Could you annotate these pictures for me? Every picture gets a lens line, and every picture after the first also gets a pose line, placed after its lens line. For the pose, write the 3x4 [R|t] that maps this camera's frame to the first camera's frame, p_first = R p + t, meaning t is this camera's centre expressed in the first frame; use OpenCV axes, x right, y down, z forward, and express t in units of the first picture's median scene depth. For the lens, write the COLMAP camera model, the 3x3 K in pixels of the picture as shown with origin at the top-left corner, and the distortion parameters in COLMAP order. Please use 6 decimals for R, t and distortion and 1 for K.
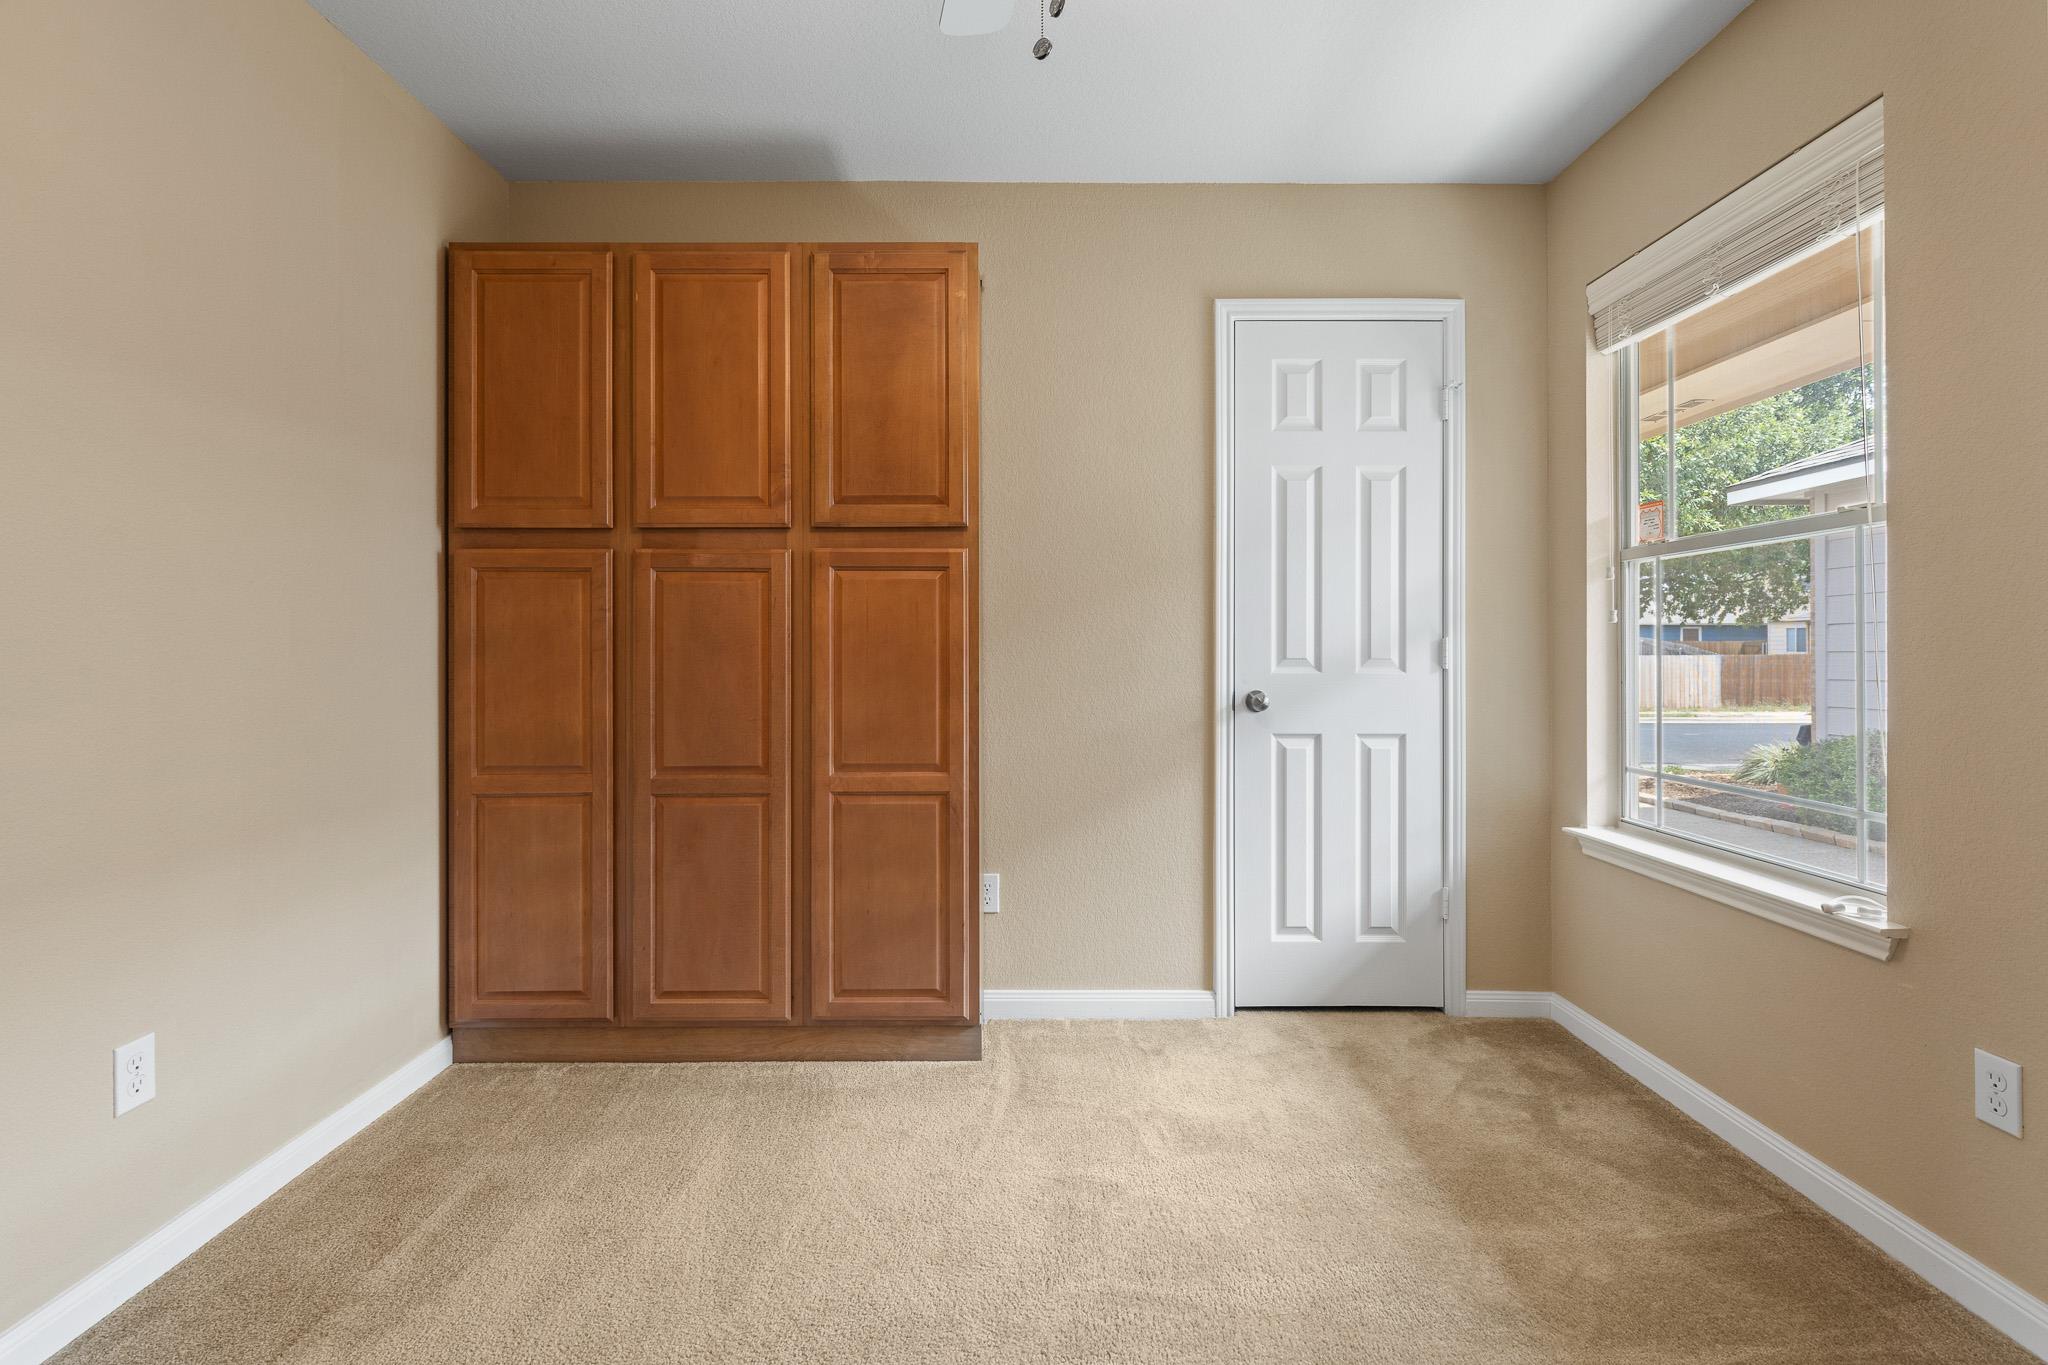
lens RADIAL K [[925.0, 0, 1025.3], [0, 925.0, 655.0], [0, 0, 1]] dist [-0.002209, -0.000490]
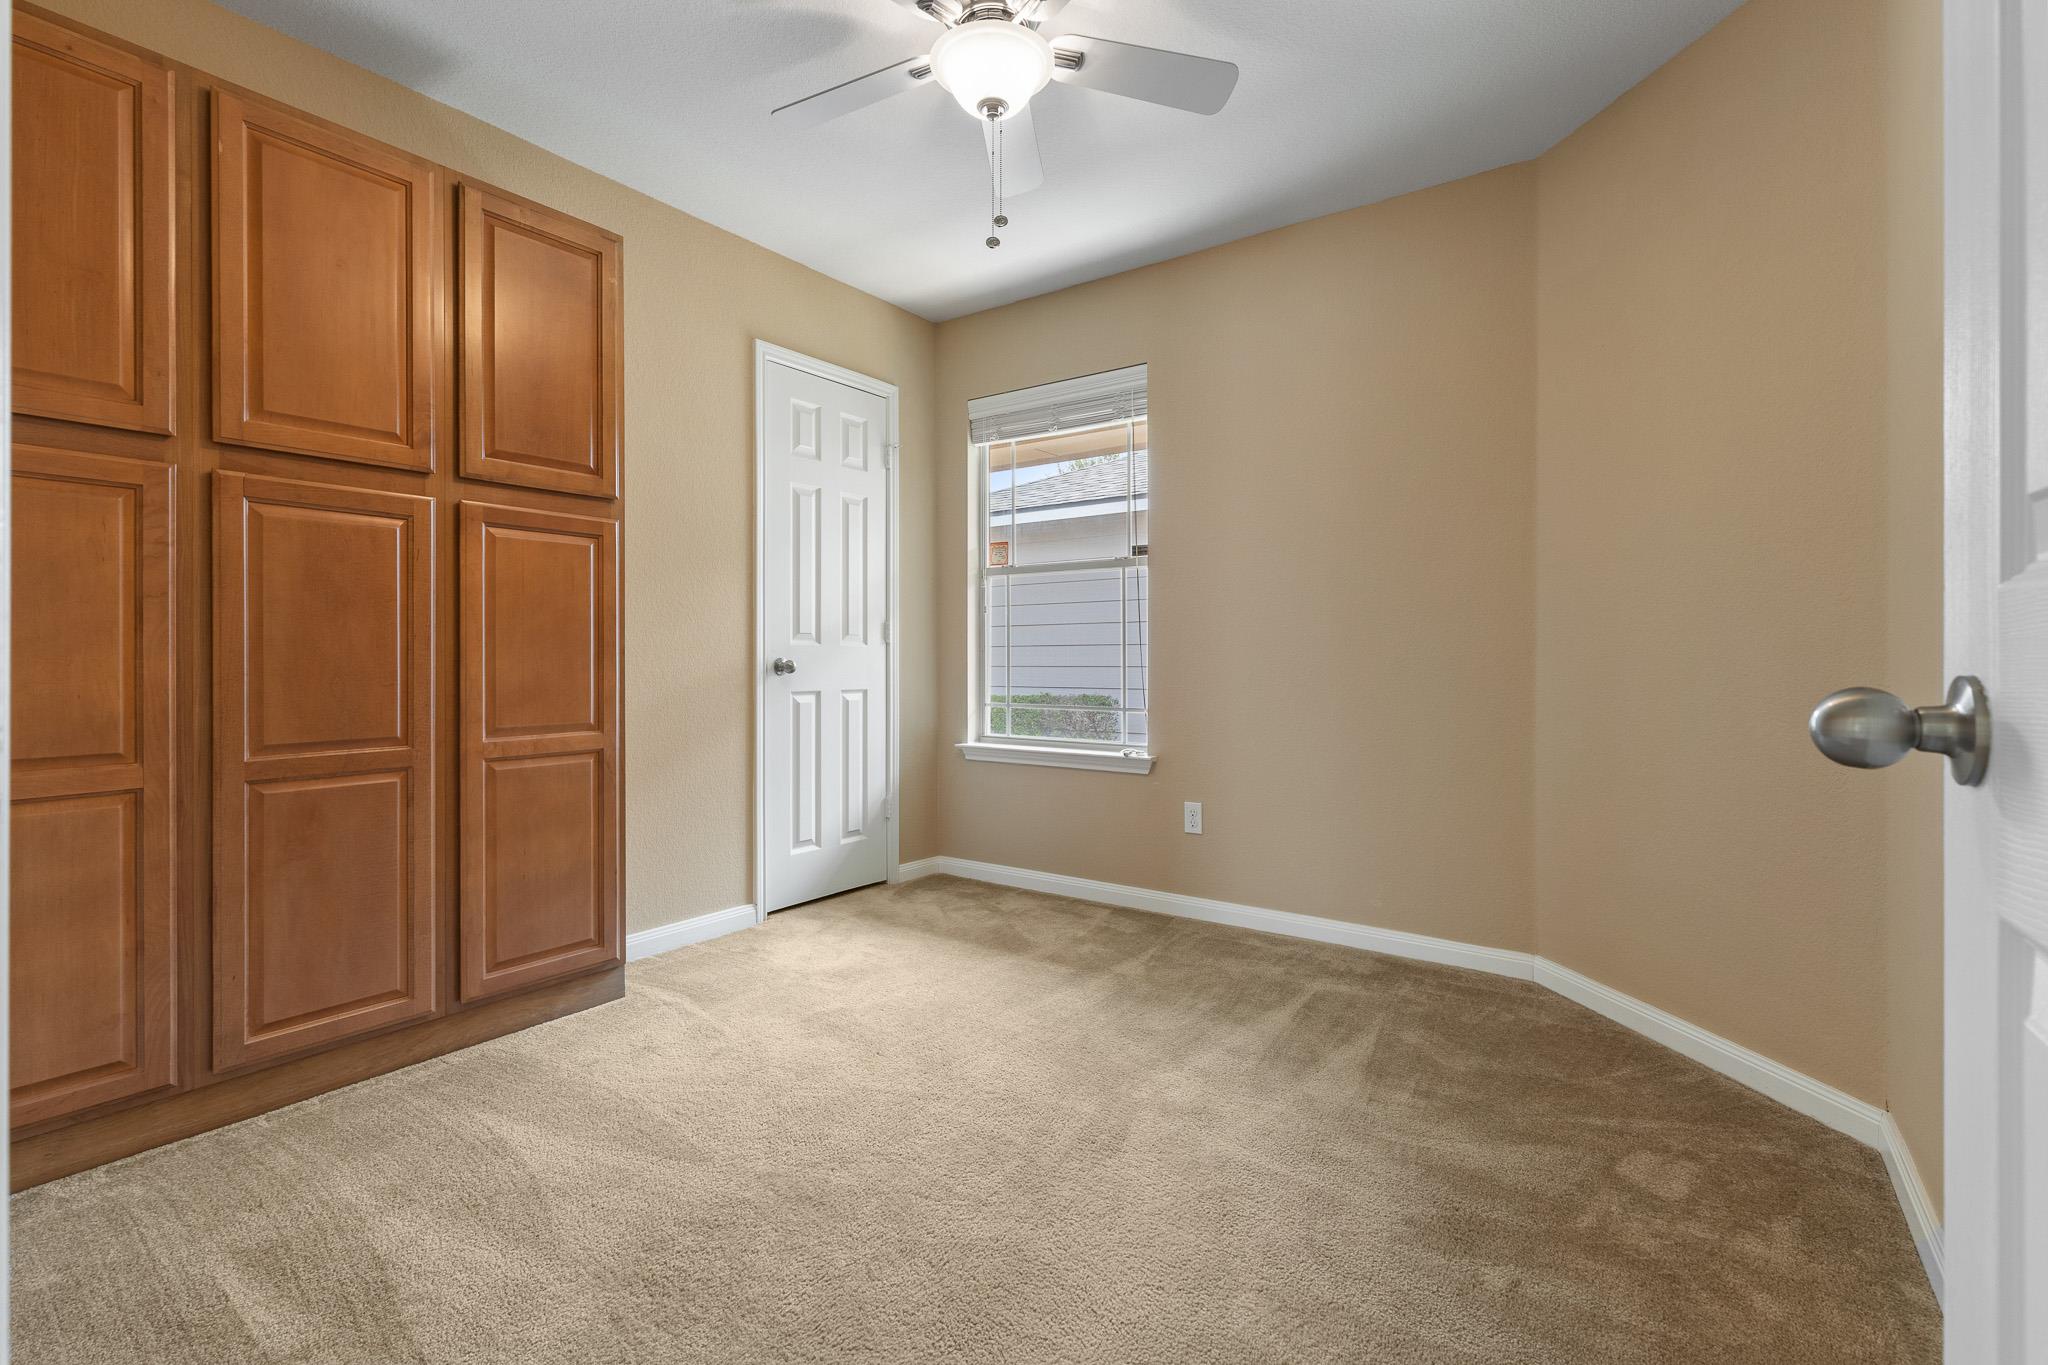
lens RADIAL K [[920.8, 0, 1029.9], [0, 920.8, 663.3], [0, 0, 1]] dist [0.002248, -0.000814]
pose [[0.585203, -0.004486, 0.810874, -0.649608], [0.002067, 0.999990, 0.004041, 0.047007], [-0.810884, -0.000688, 0.585206, -0.011543]]
